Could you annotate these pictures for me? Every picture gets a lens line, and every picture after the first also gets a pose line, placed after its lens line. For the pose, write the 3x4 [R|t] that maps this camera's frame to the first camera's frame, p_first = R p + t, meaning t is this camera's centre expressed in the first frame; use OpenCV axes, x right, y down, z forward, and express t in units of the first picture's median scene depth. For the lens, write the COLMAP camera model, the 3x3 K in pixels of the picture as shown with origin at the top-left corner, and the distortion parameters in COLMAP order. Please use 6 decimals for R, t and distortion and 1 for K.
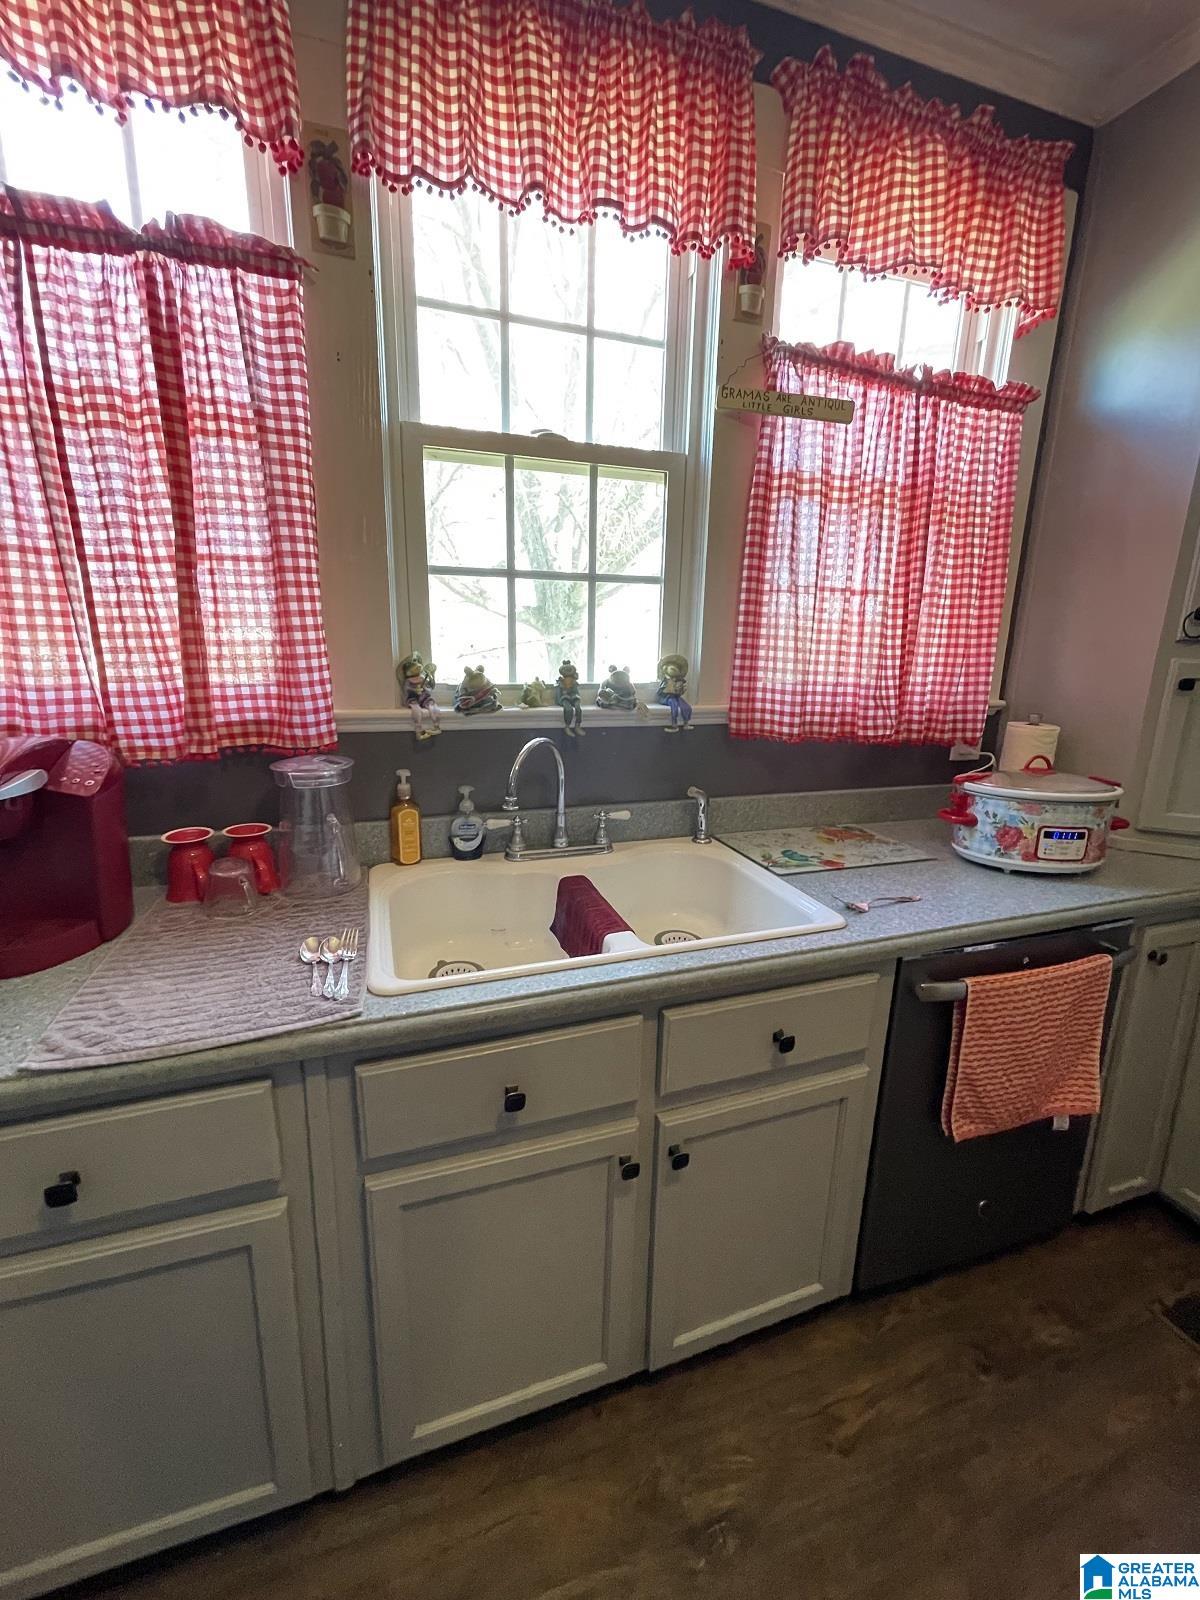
lens RADIAL K [[647.1, 0, 597.5], [0, 647.1, 793.0], [0, 0, 1]] dist [-0.002386, 0.000751]
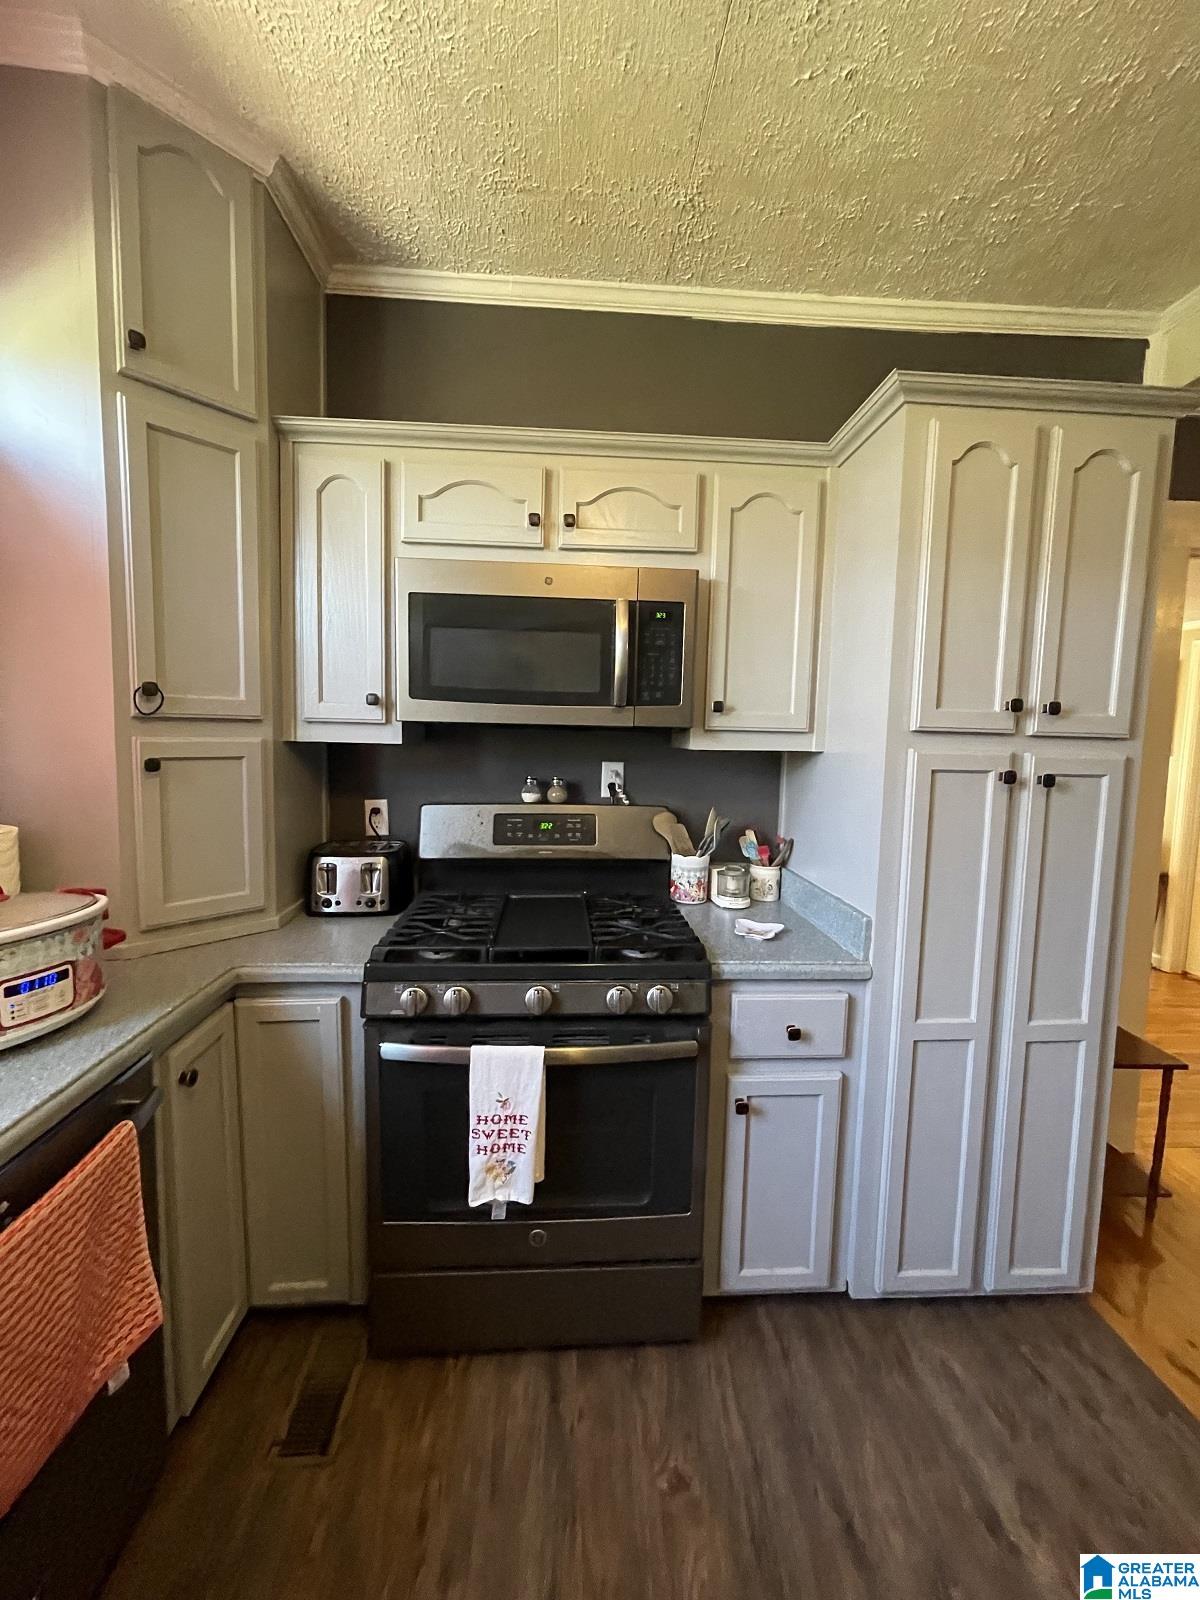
lens RADIAL K [[647.1, 0, 600.1], [0, 647.1, 793.9], [0, 0, 1]] dist [-0.002386, 0.000751]
pose [[0.267877, -0.099324, 0.958320, 0.215879], [0.191059, 0.980394, 0.048206, -0.055368], [-0.944319, 0.170182, 0.281602, 0.163969]]
